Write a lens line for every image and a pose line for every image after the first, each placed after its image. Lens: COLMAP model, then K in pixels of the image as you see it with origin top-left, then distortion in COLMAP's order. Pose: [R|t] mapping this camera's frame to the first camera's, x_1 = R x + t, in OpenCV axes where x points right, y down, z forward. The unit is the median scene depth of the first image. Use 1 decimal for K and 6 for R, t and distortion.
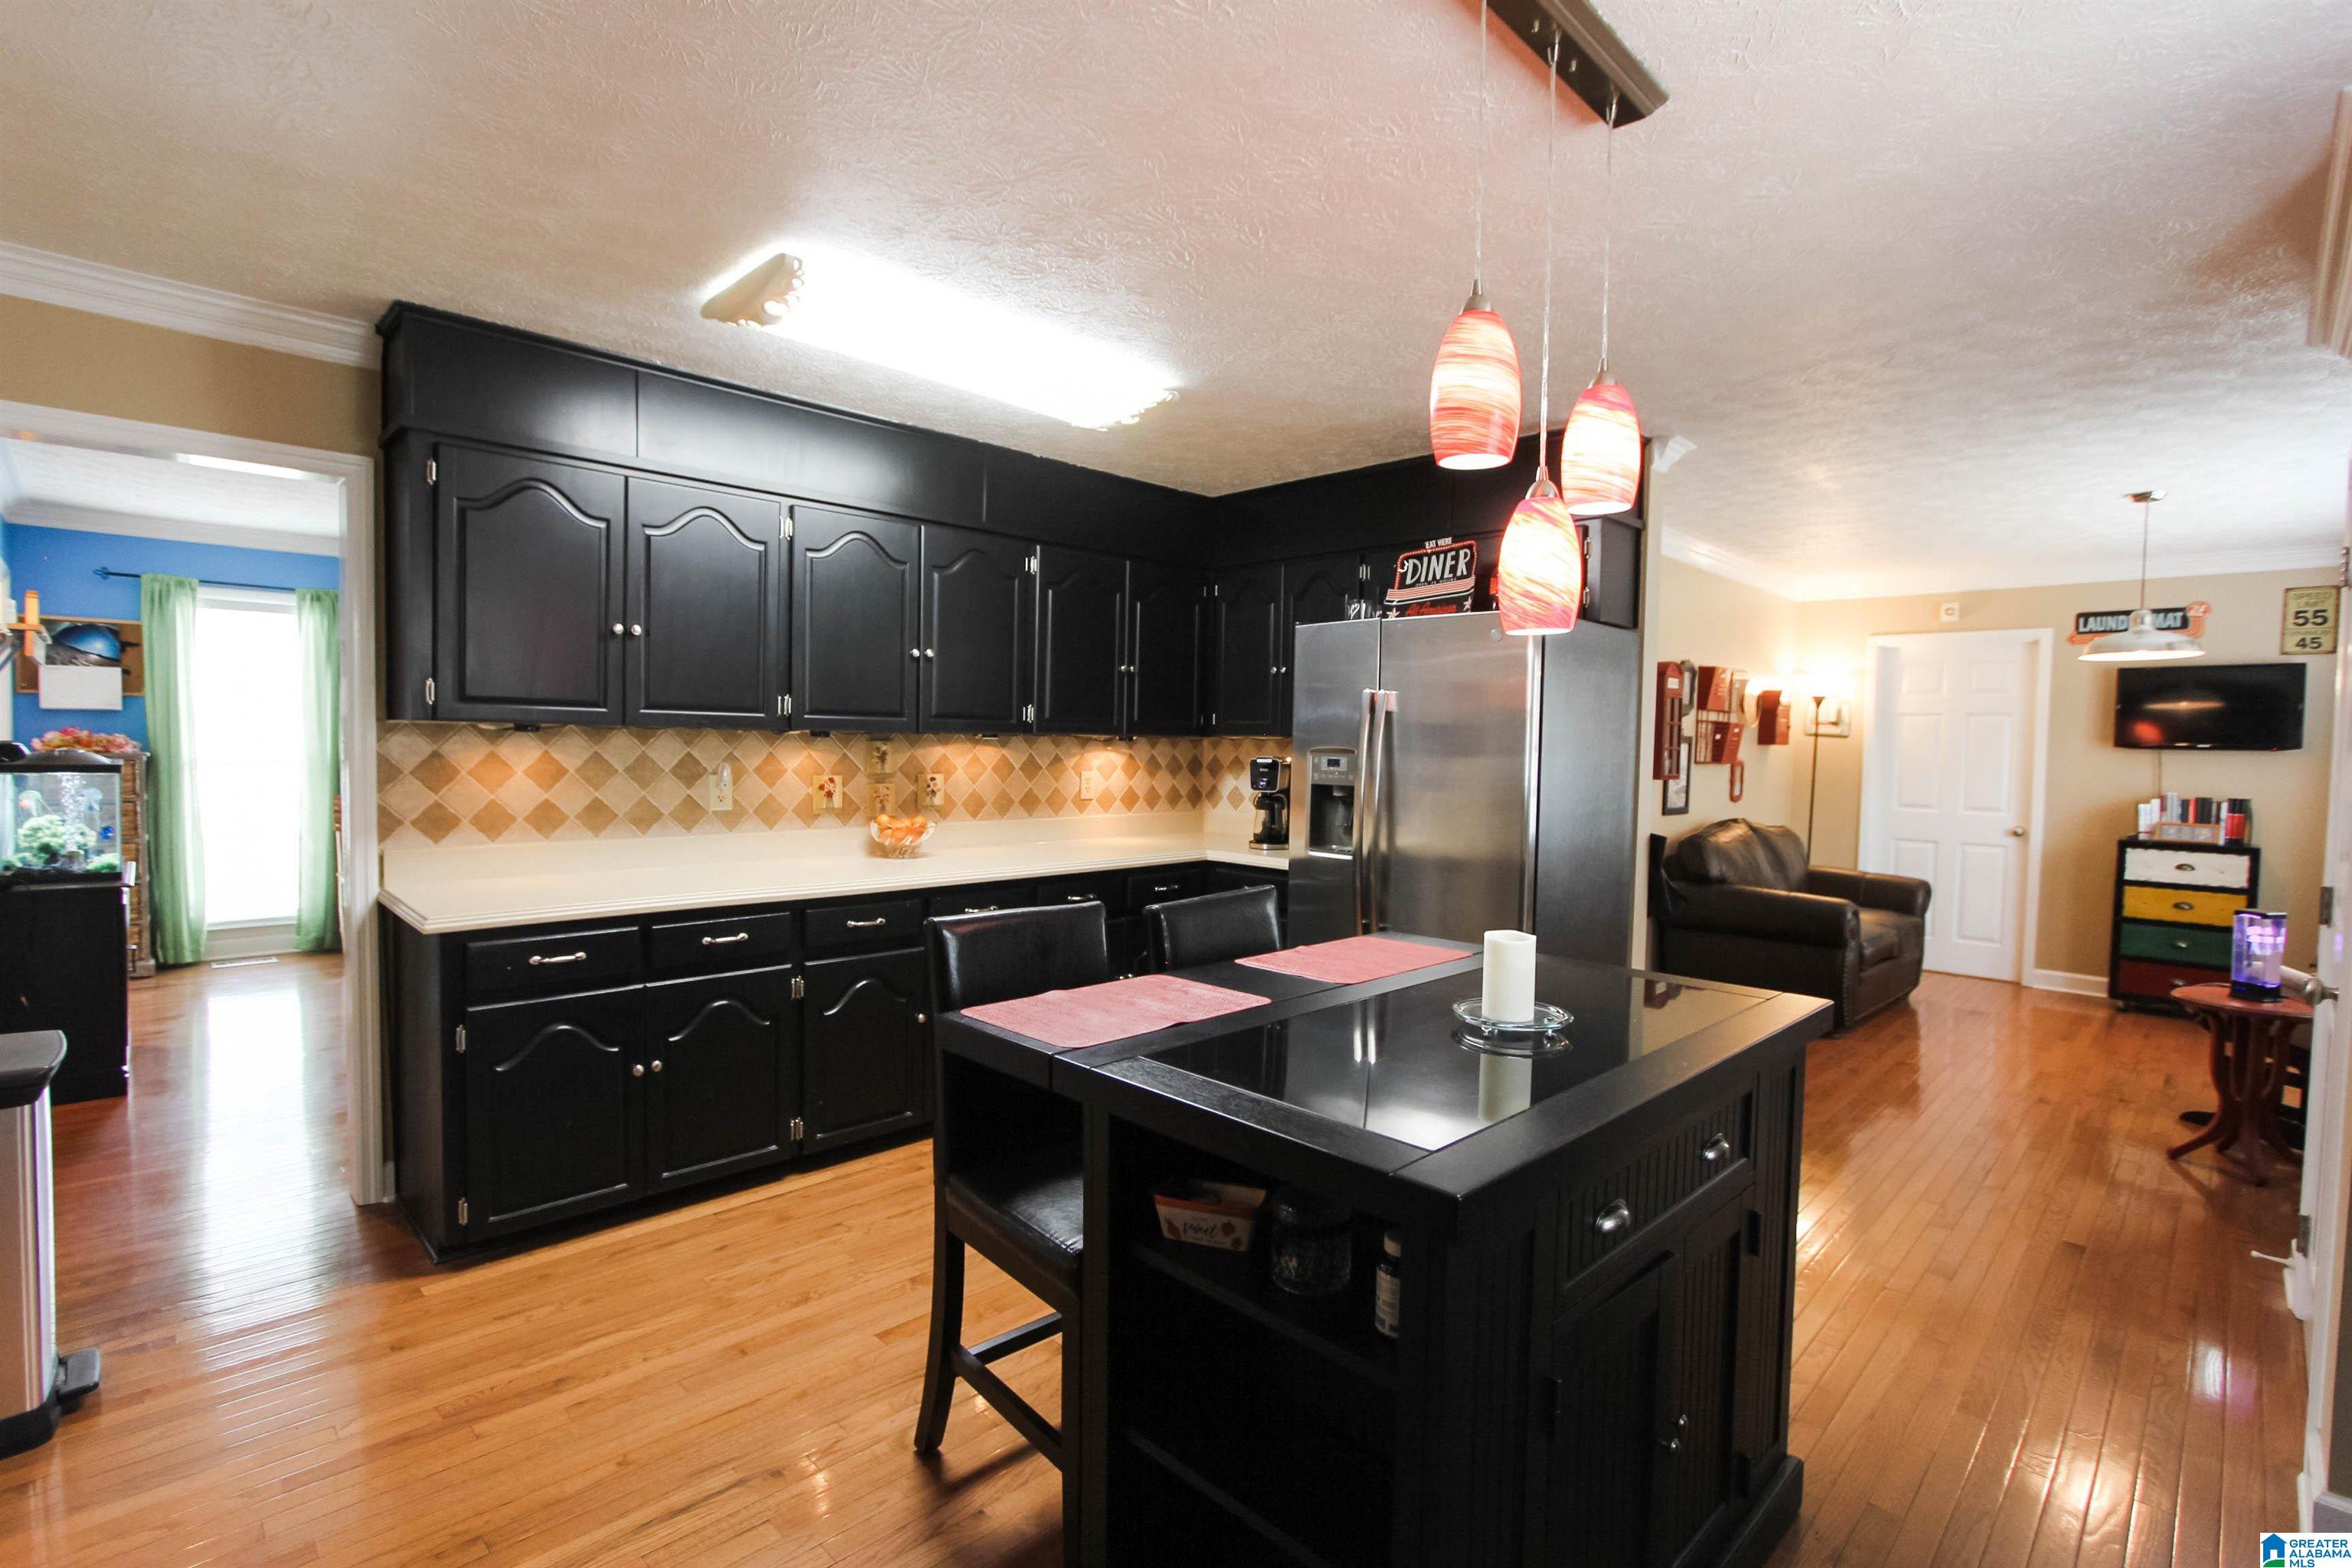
lens RADIAL K [[1084.3, 0, 1170.2], [0, 1084.3, 792.7], [0, 0, 1]] dist [-0.021246, 0.002404]
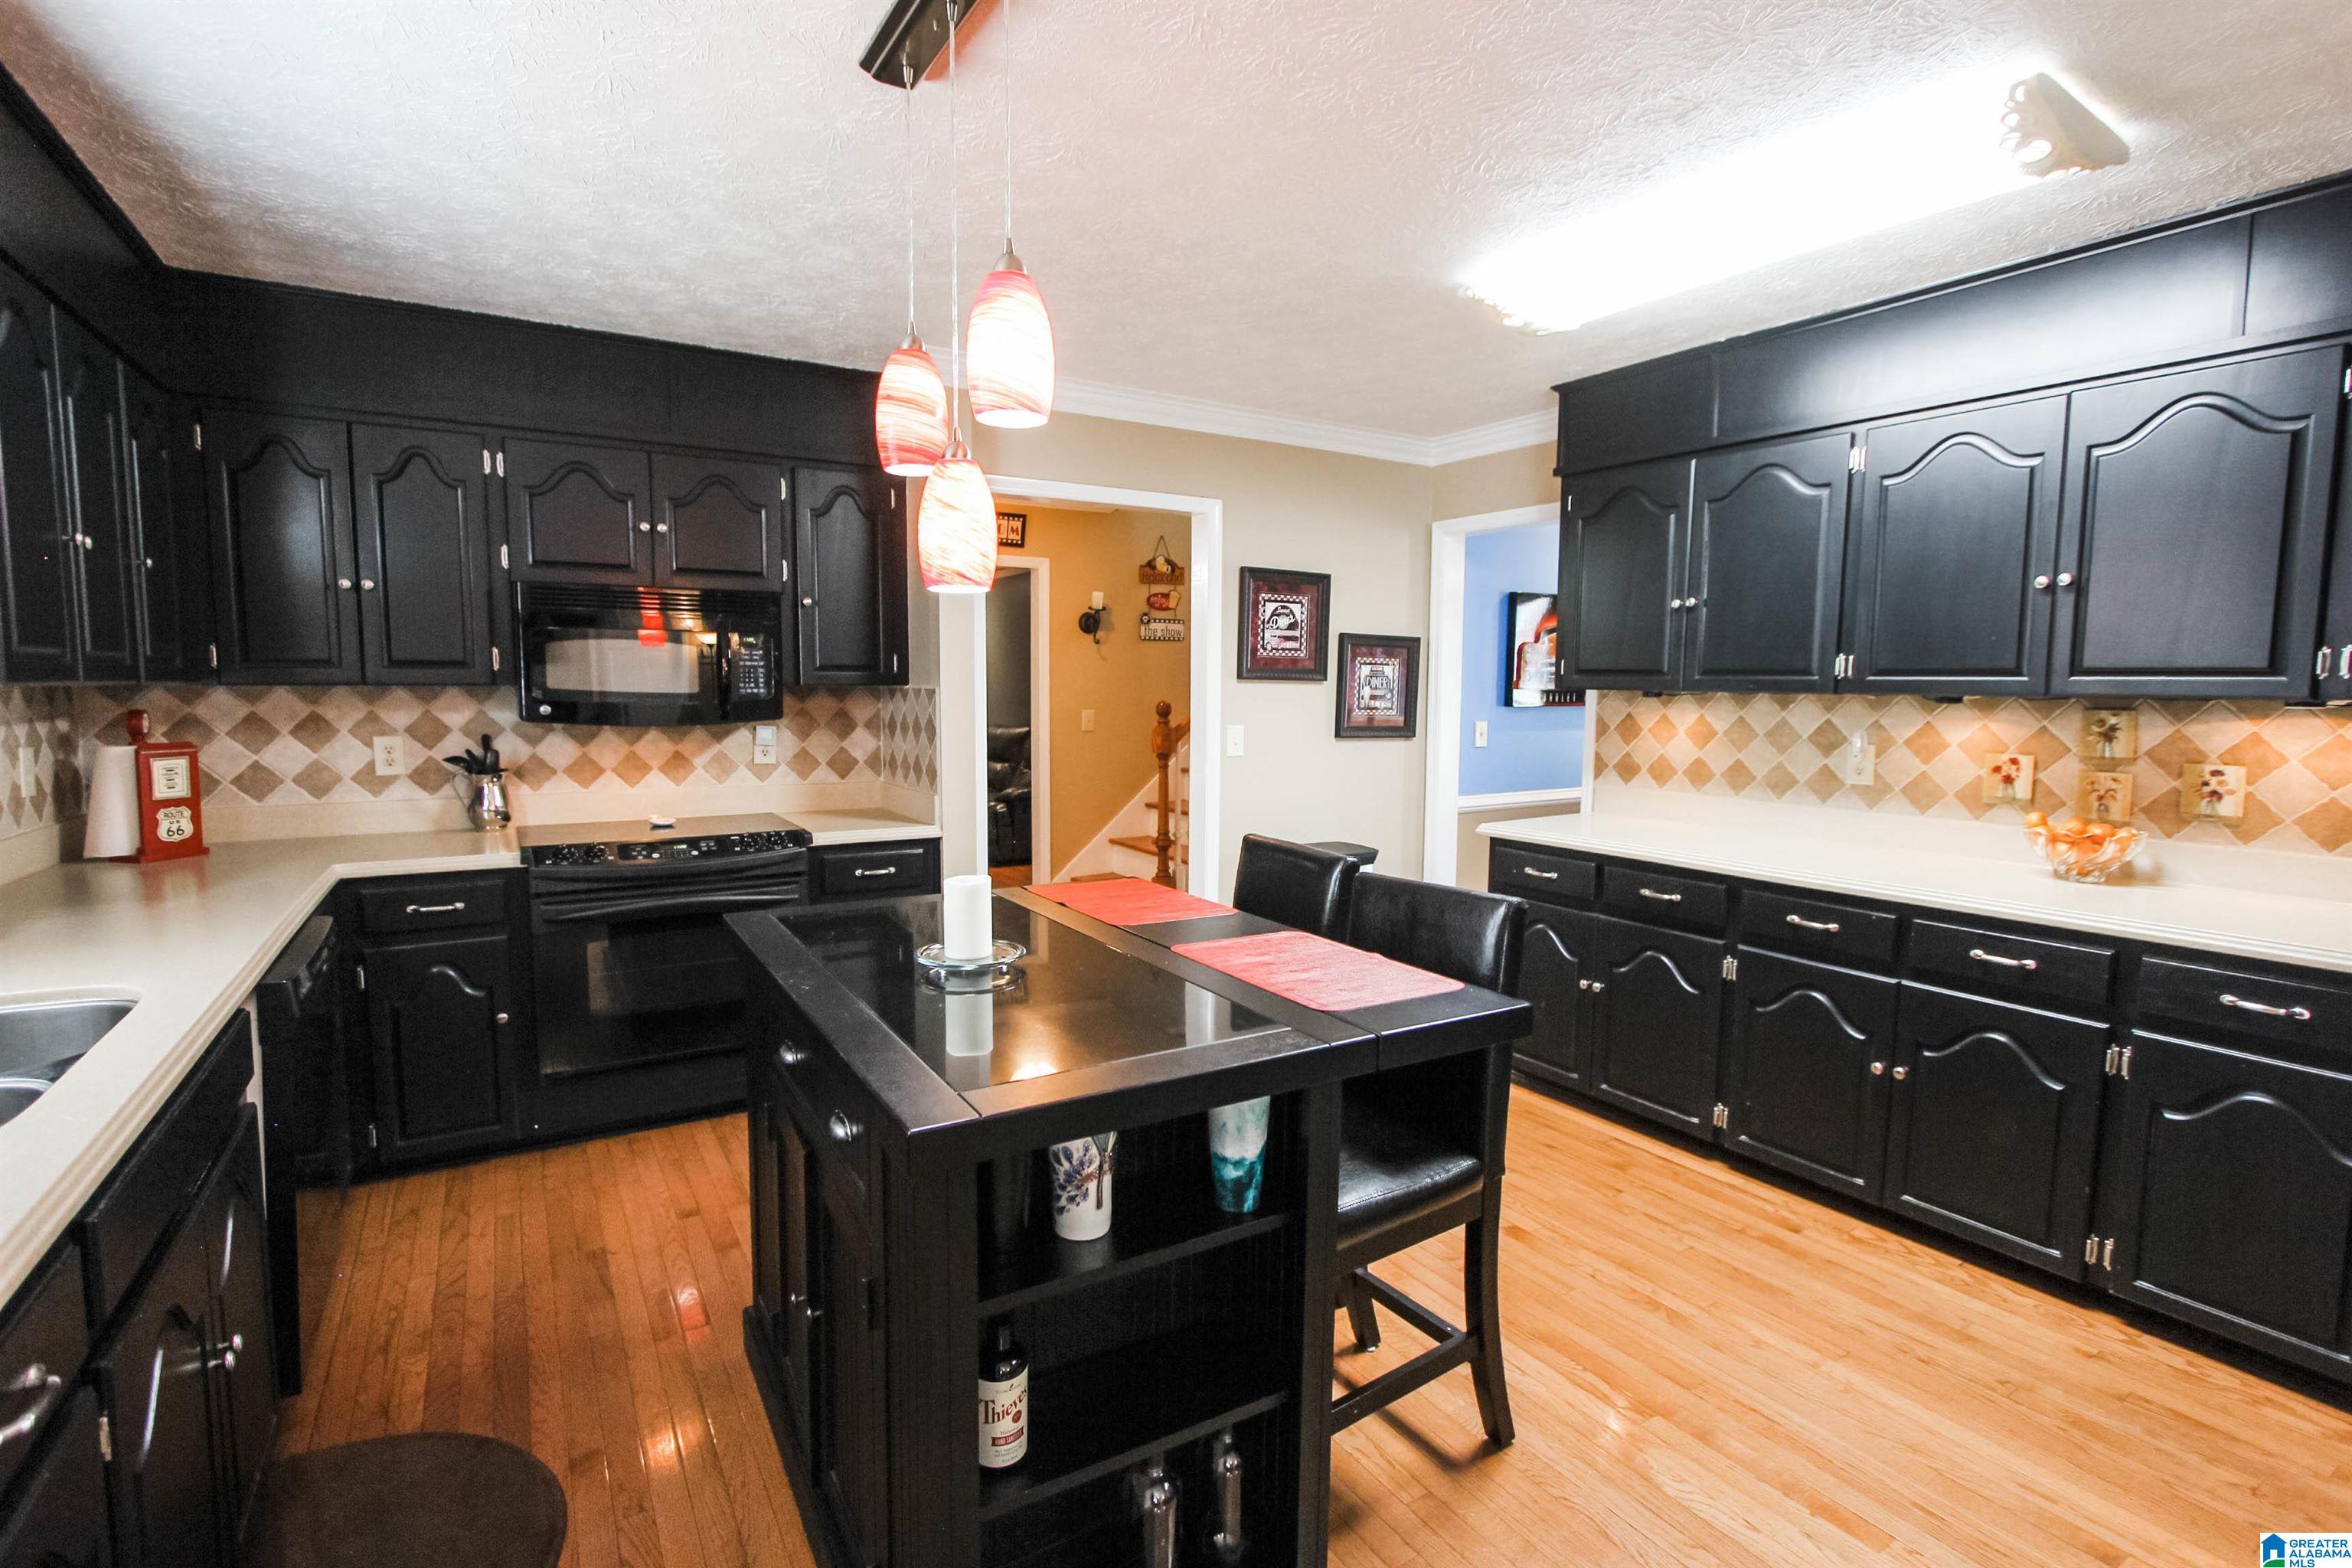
lens RADIAL K [[1084.3, 0, 1176.7], [0, 1084.3, 781.8], [0, 0, 1]] dist [-0.021246, 0.002404]
pose [[-0.222801, 0.067949, -0.972493, 0.515777], [-0.057857, 0.994888, 0.082768, -0.023963], [0.973146, 0.074706, -0.217730, 0.563716]]
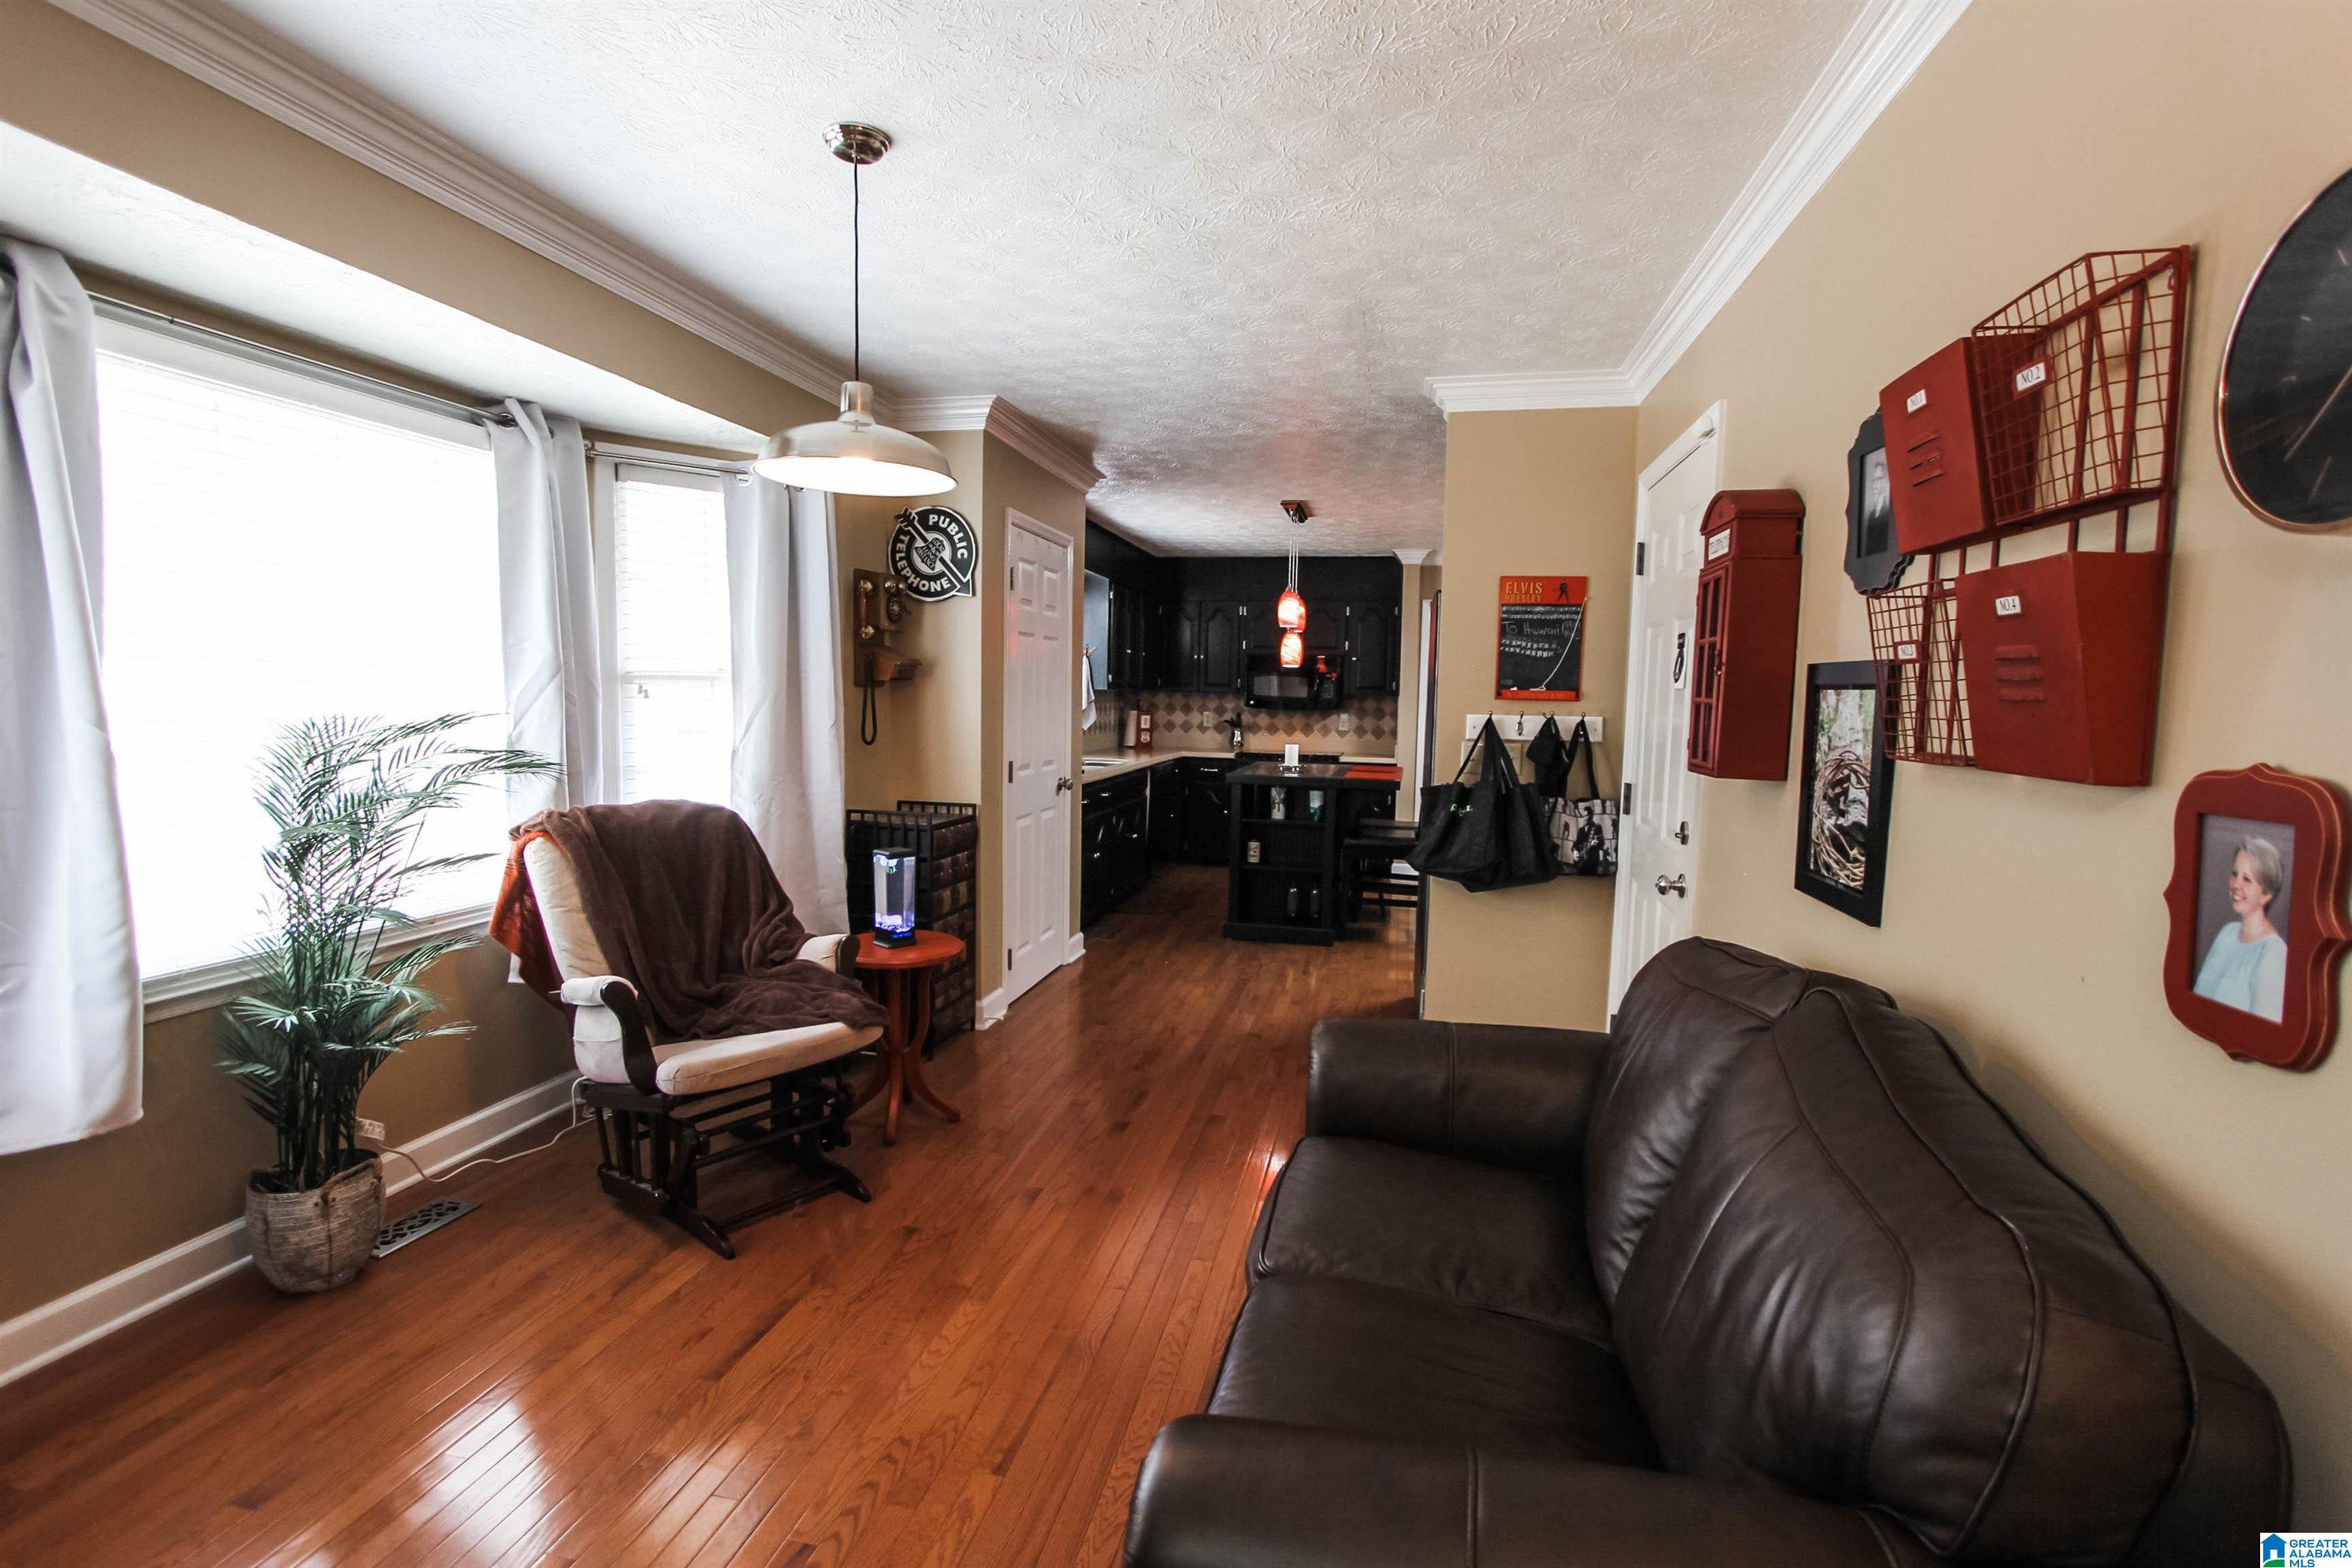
lens RADIAL K [[1084.3, 0, 1177.7], [0, 1084.3, 800.4], [0, 0, 1]] dist [-0.021246, 0.002404]
pose [[-0.832496, 0.018692, -0.553715, 1.120323], [-0.062700, 0.989831, 0.127682, -0.055382], [0.550471, 0.141013, -0.822859, 1.589016]]
